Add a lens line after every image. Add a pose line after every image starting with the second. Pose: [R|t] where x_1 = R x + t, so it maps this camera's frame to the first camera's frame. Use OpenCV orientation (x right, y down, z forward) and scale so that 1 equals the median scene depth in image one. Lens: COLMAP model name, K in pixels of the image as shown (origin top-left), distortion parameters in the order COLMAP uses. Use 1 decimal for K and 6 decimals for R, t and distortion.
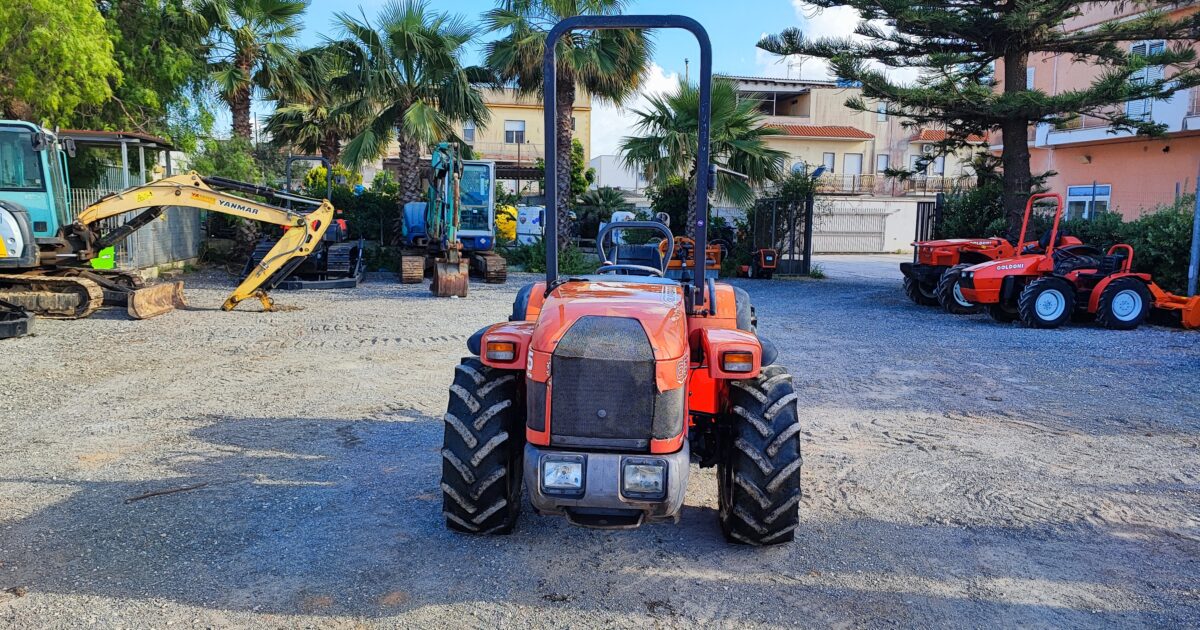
lens RADIAL K [[865.6, 0, 604.9], [0, 865.6, 314.2], [0, 0, 1]] dist [0.028363, -0.032268]
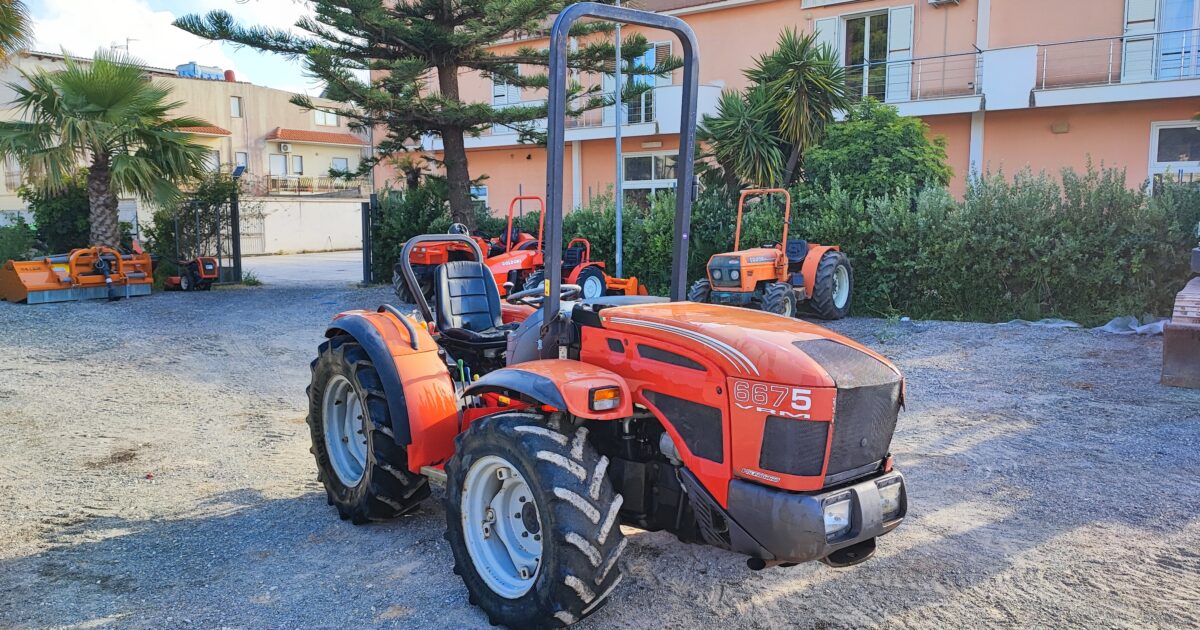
lens RADIAL K [[865.6, 0, 604.9], [0, 865.6, 314.2], [0, 0, 1]] dist [0.028363, -0.032268]
pose [[0.733628, -0.094567, 0.672940, -0.131241], [0.093197, 0.994914, 0.038212, -0.013680], [-0.673131, 0.034682, 0.738710, 0.075246]]
